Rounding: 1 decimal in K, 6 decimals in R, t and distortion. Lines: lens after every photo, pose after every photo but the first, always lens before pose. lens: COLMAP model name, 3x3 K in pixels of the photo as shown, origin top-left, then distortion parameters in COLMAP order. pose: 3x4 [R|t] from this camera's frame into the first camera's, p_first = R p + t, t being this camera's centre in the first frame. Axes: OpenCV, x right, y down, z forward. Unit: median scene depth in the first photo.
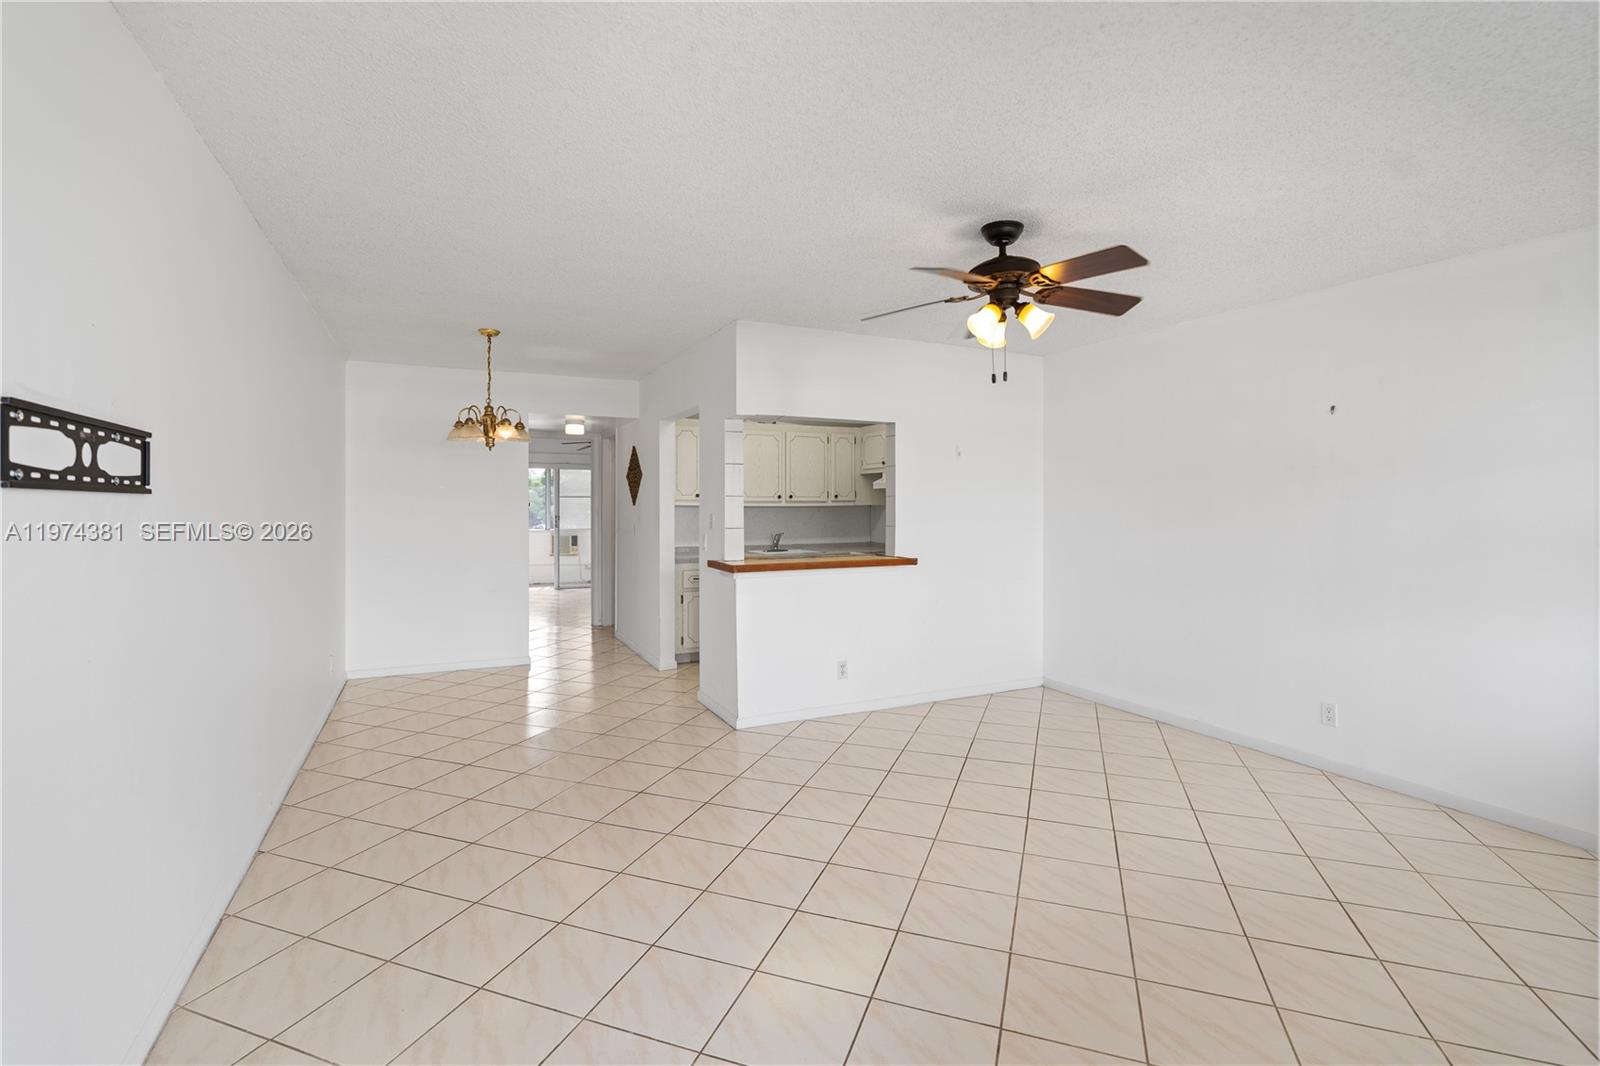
lens RADIAL K [[743.8, 0, 793.7], [0, 743.8, 510.0], [0, 0, 1]] dist [-0.001877, 0.000228]
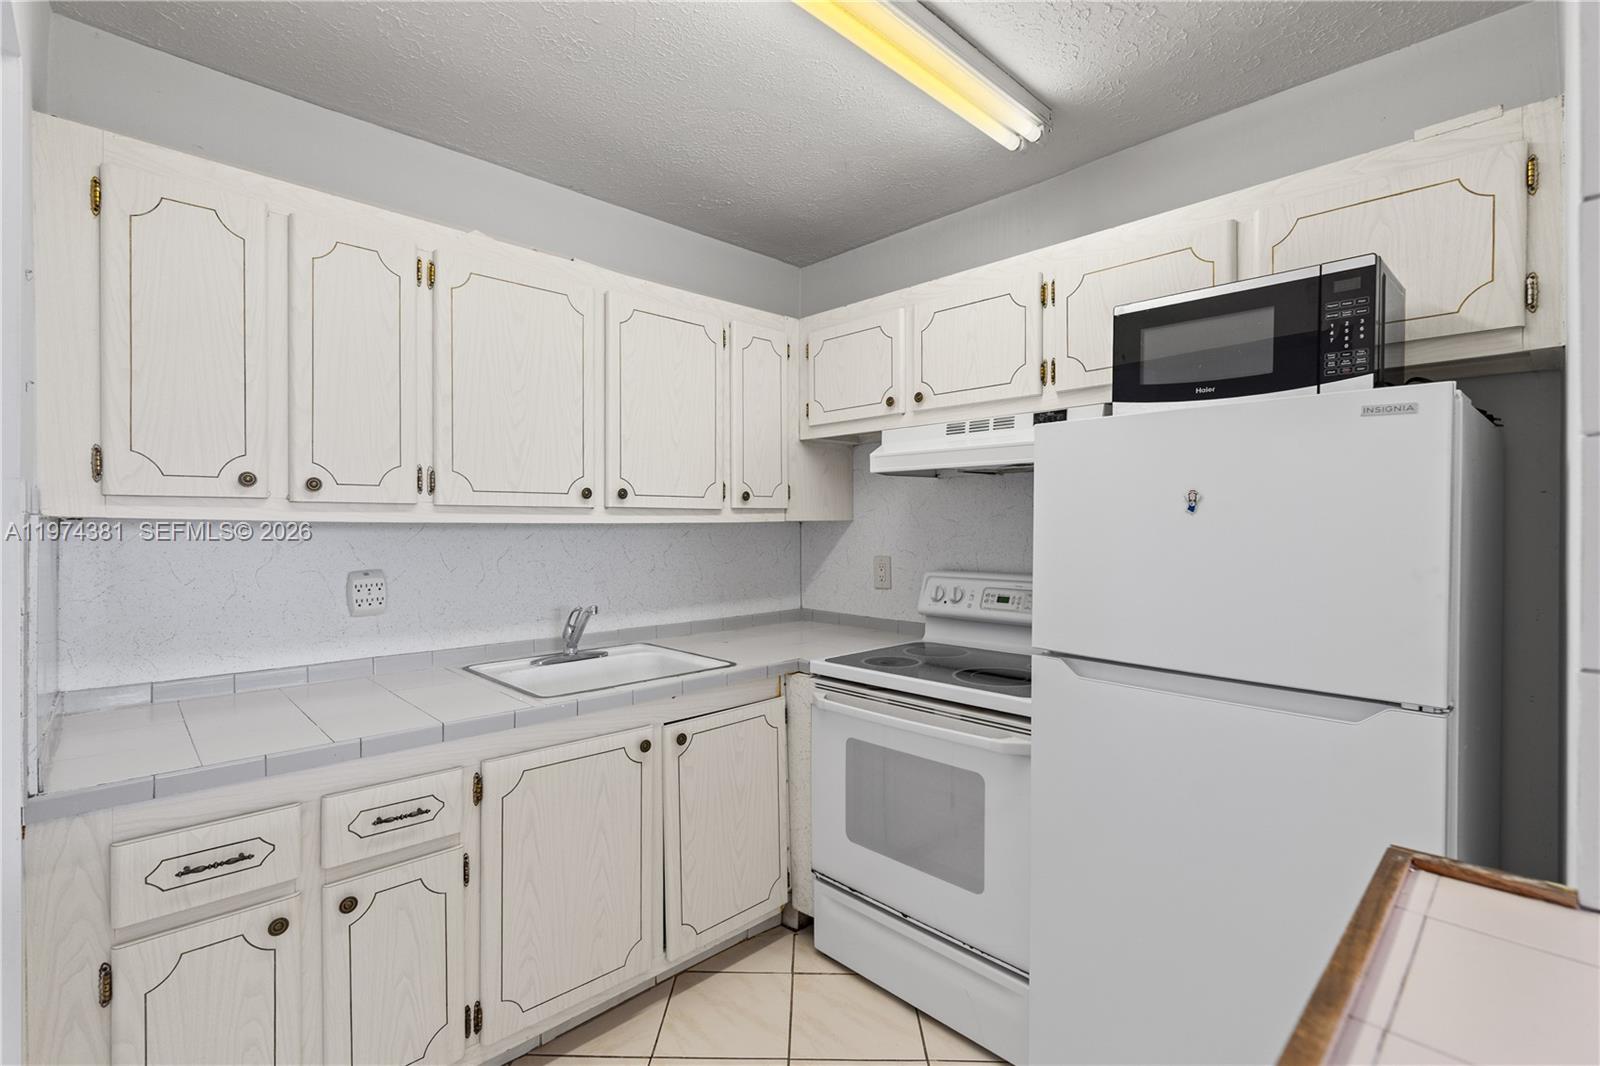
lens RADIAL K [[726.6, 0, 799.7], [0, 726.6, 530.3], [0, 0, 1]] dist [-0.001961, 0.001101]
pose [[0.948438, -0.003111, 0.316946, -0.037040], [0.002819, 0.999995, 0.001379, -0.002707], [-0.316949, -0.000414, 0.948442, 0.809072]]
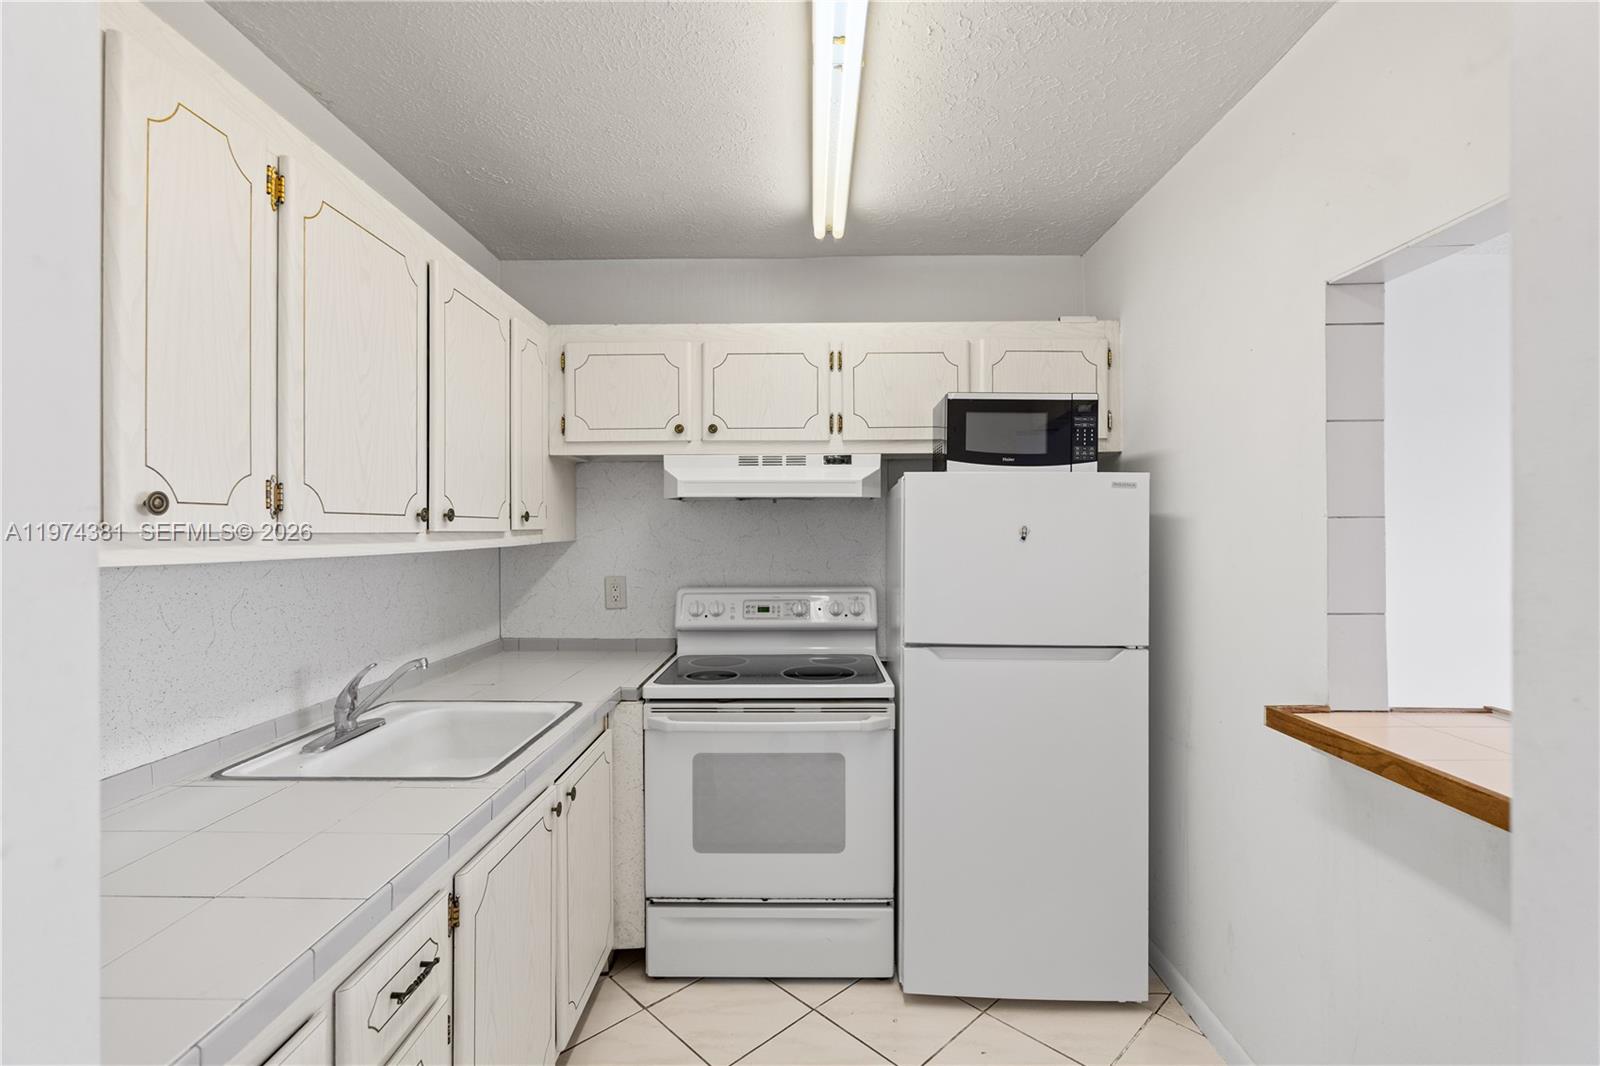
lens RADIAL K [[726.6, 0, 799.7], [0, 726.6, 530.3], [0, 0, 1]] dist [-0.001961, 0.001101]
pose [[0.442384, -0.001047, 0.896825, -0.212251], [0.009182, 0.999952, -0.003362, -0.012546], [-0.896779, 0.009722, 0.442372, 0.928985]]
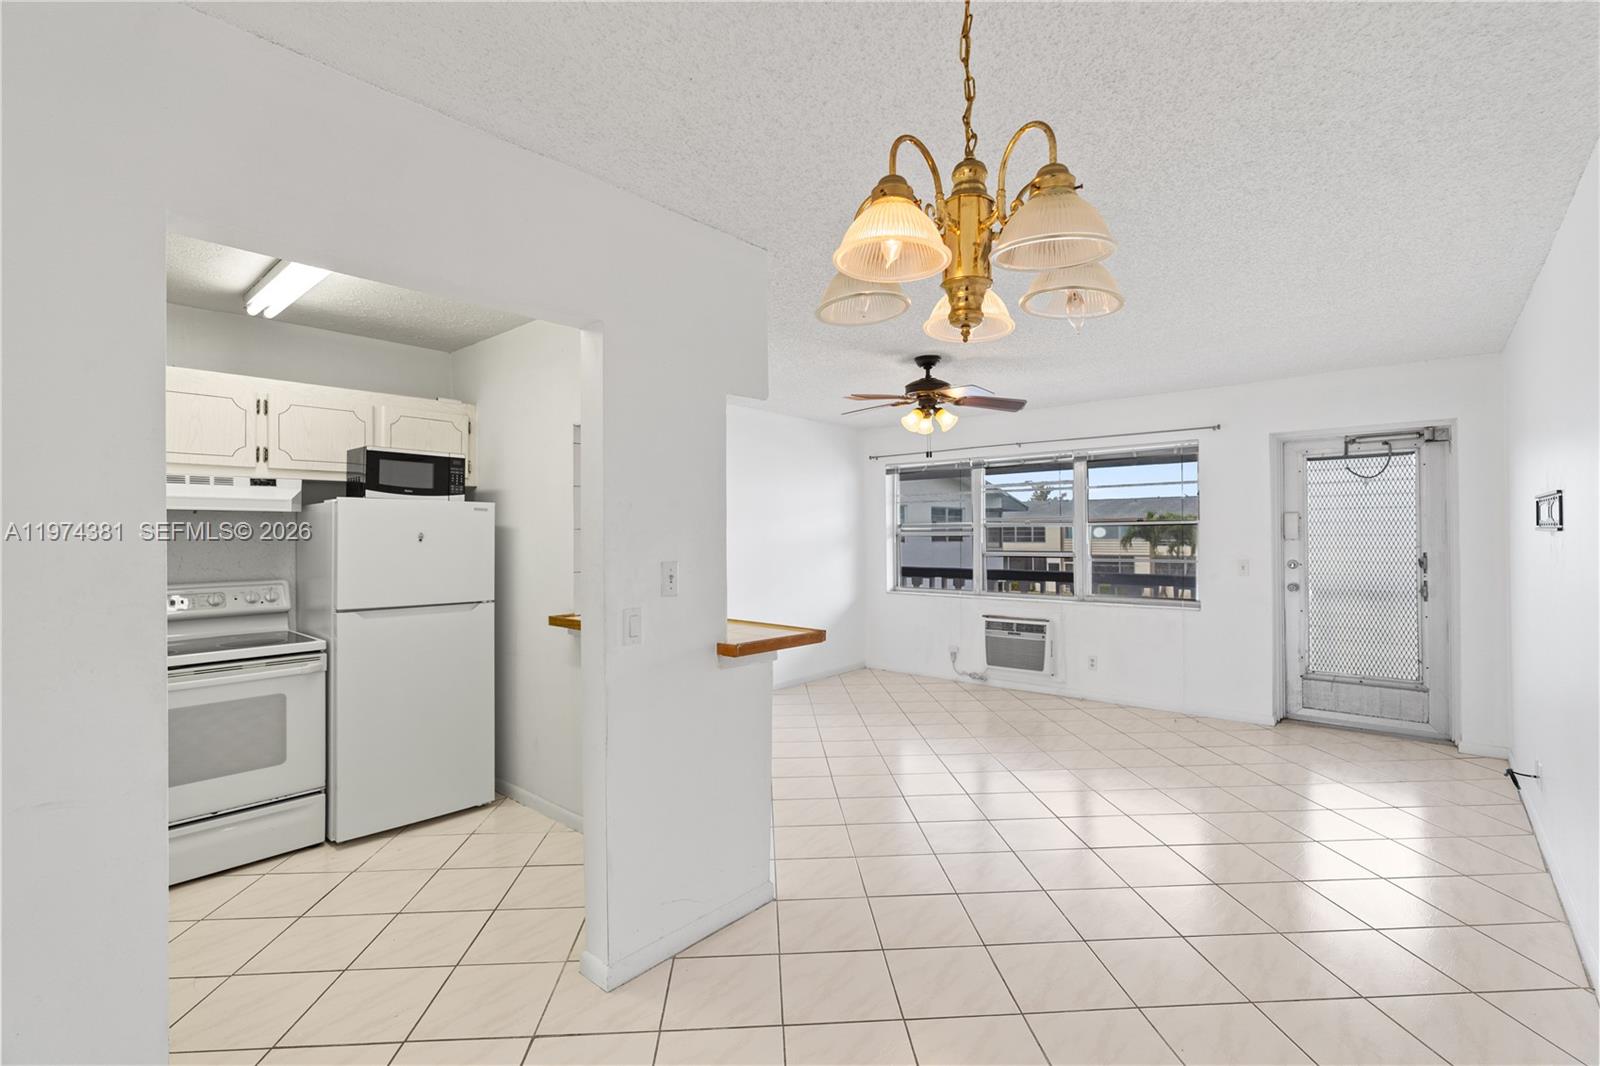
lens RADIAL K [[726.6, 0, 799.7], [0, 726.6, 530.3], [0, 0, 1]] dist [-0.001961, 0.001101]
pose [[-0.390262, 0.002474, 0.920700, -0.502946], [0.009883, 0.999950, 0.001502, -0.014771], [-0.920651, 0.009686, -0.390267, 0.935069]]
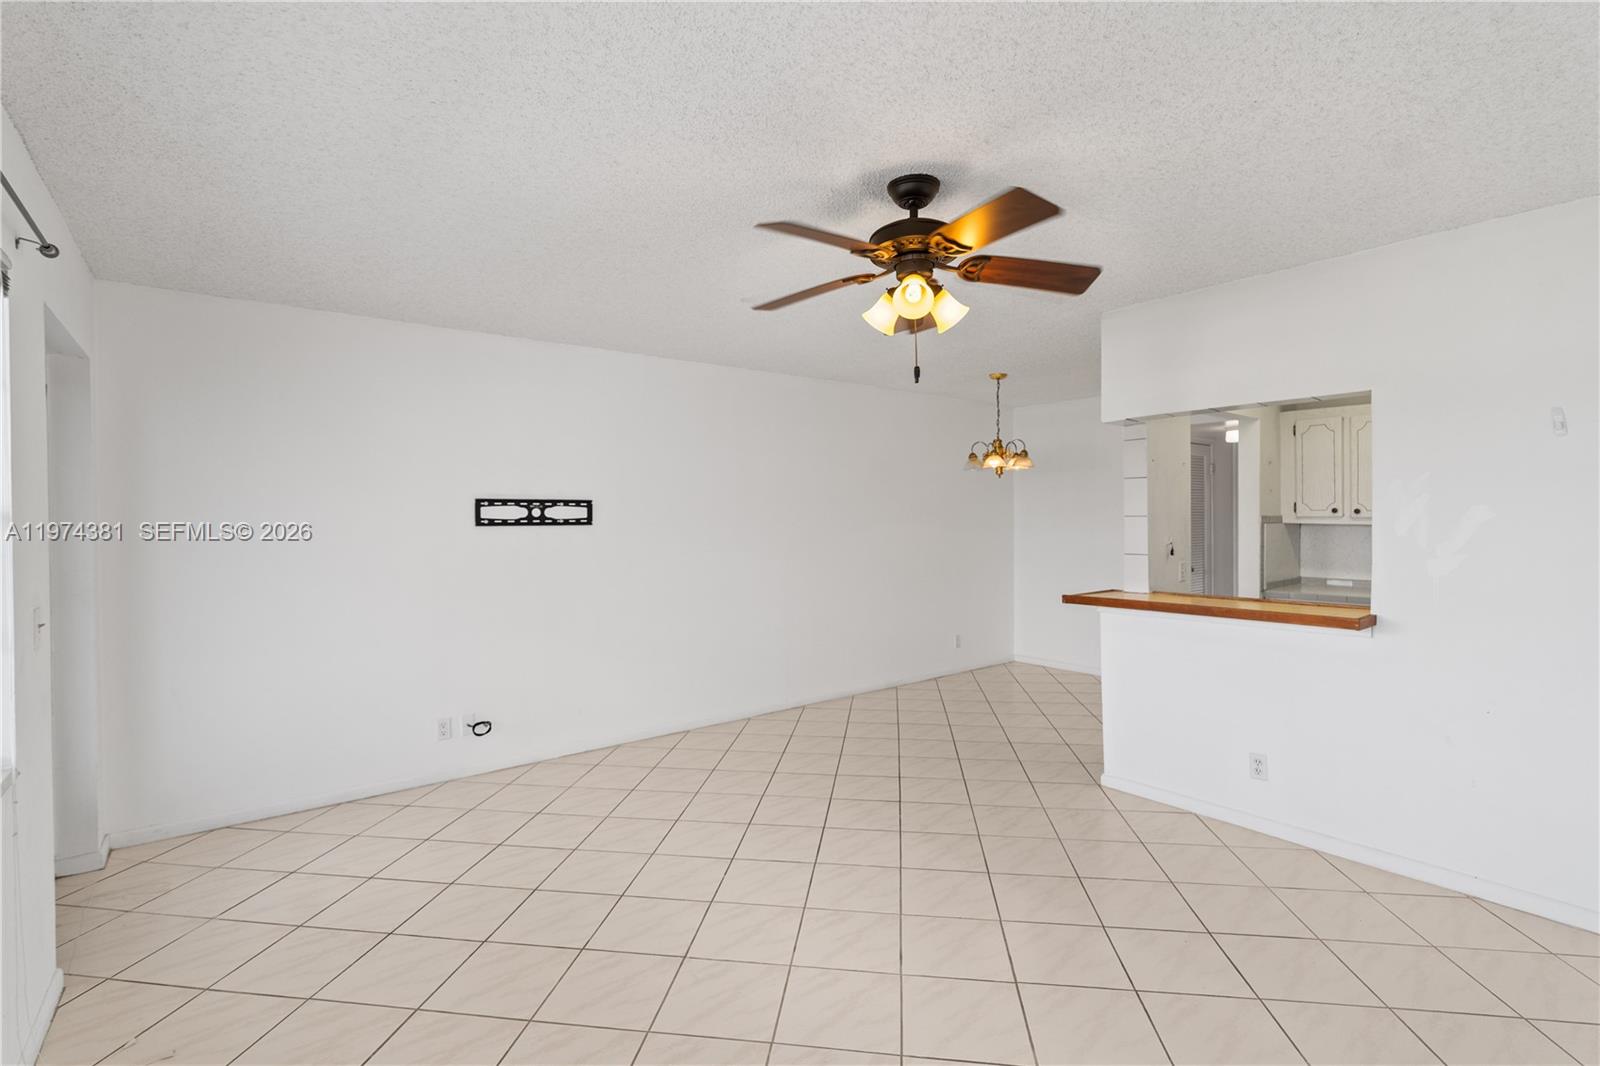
lens RADIAL K [[726.6, 0, 799.7], [0, 726.6, 530.3], [0, 0, 1]] dist [-0.001961, 0.001101]
pose [[0.215612, 0.014354, -0.976374, 0.520859], [0.001463, 0.999886, 0.015022, -0.012454], [0.976478, -0.004667, 0.215567, 0.367053]]
